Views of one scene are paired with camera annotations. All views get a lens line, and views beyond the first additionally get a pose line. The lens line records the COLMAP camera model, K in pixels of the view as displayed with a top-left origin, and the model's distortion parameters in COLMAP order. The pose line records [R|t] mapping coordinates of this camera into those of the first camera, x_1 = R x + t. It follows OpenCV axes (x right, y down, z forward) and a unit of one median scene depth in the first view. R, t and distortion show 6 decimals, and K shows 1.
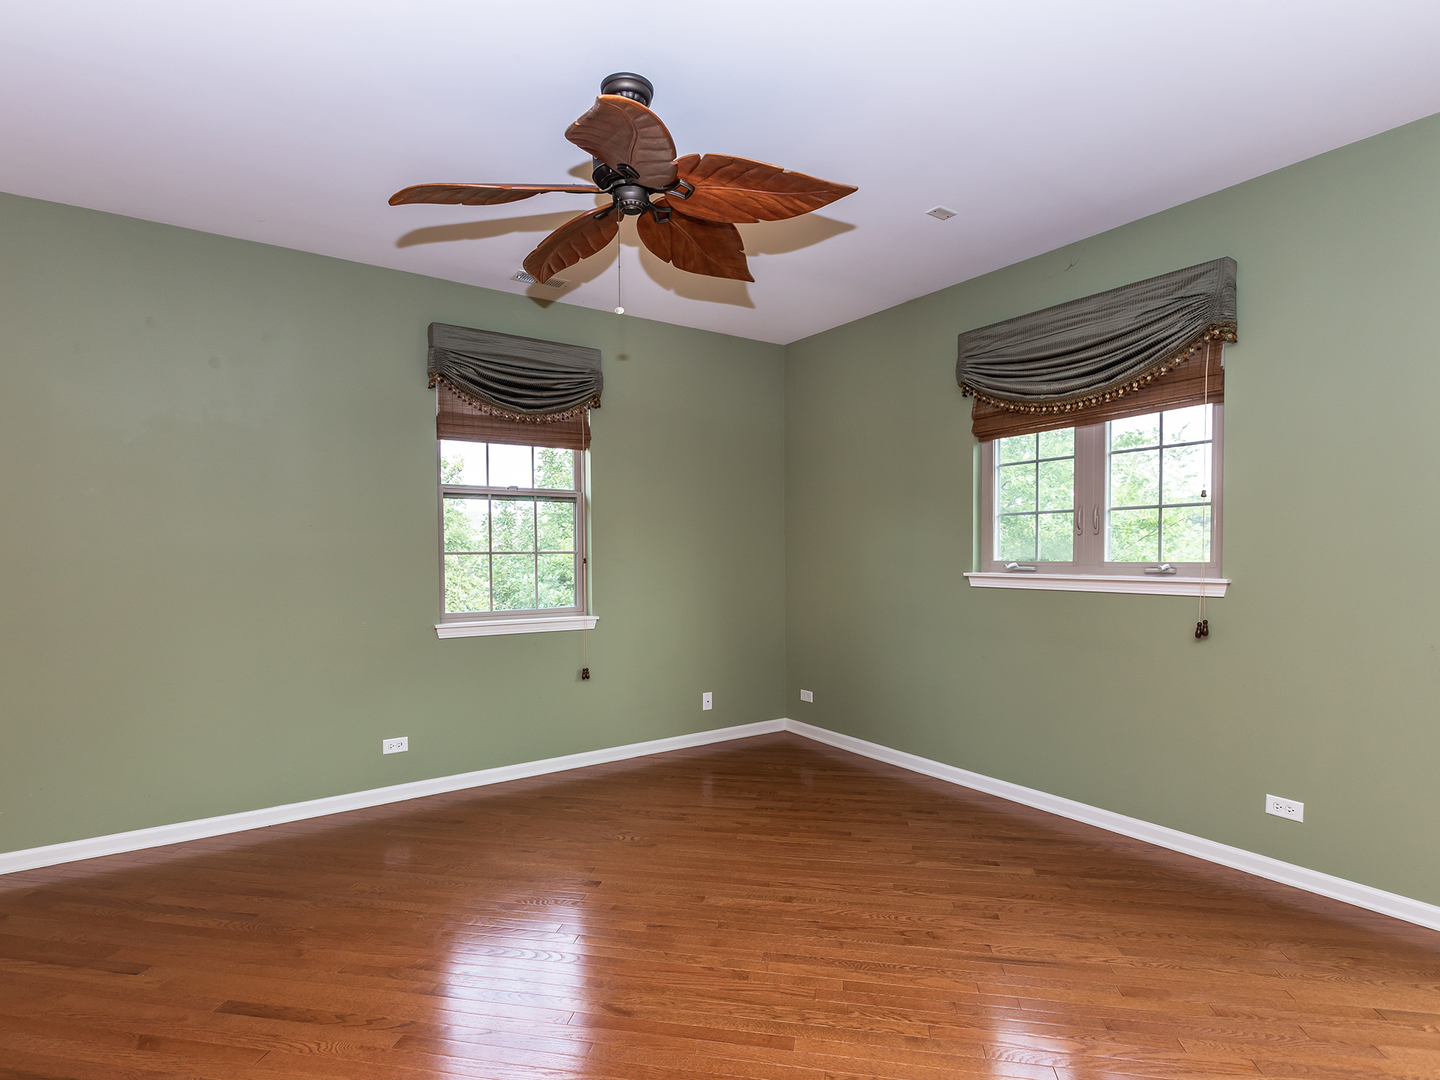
lens RADIAL K [[683.9, 0, 739.0], [0, 683.9, 570.9], [0, 0, 1]] dist [-0.003161, -0.000539]
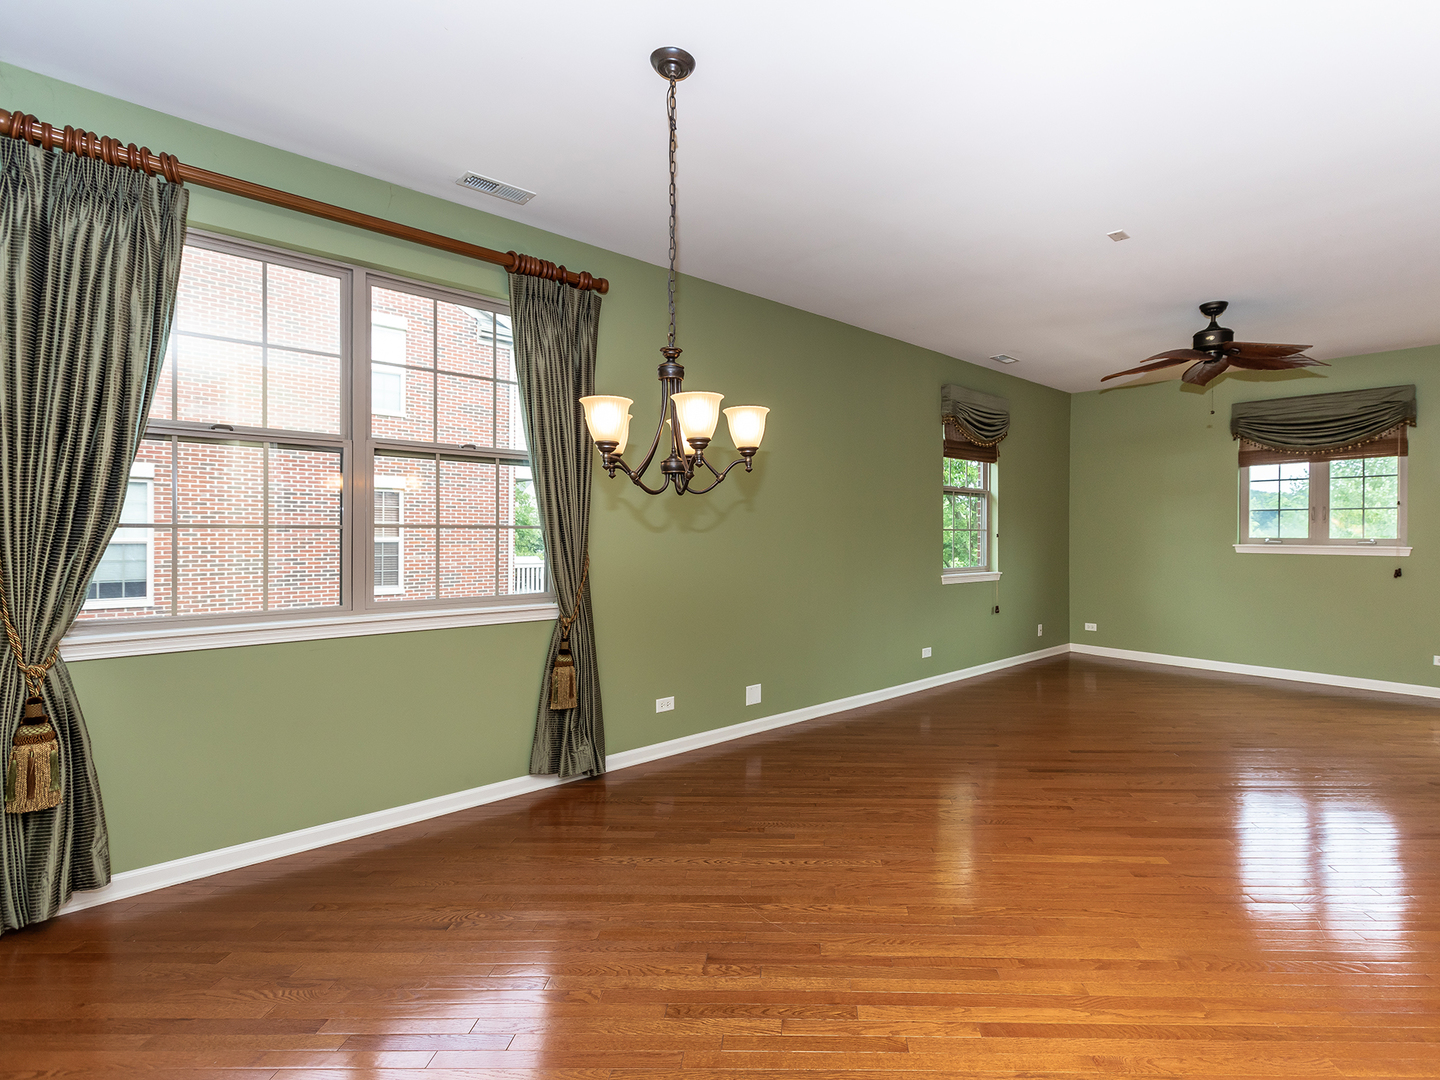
lens RADIAL K [[729.9, 0, 720.0], [0, 729.9, 540.0], [0, 0, 1]] dist [-0.000270, 0.000076]
pose [[0.984378, 0.008266, 0.175874, -1.260360], [-0.004440, 0.999745, -0.022133, 0.037993], [-0.176012, 0.021006, 0.984164, -0.557766]]
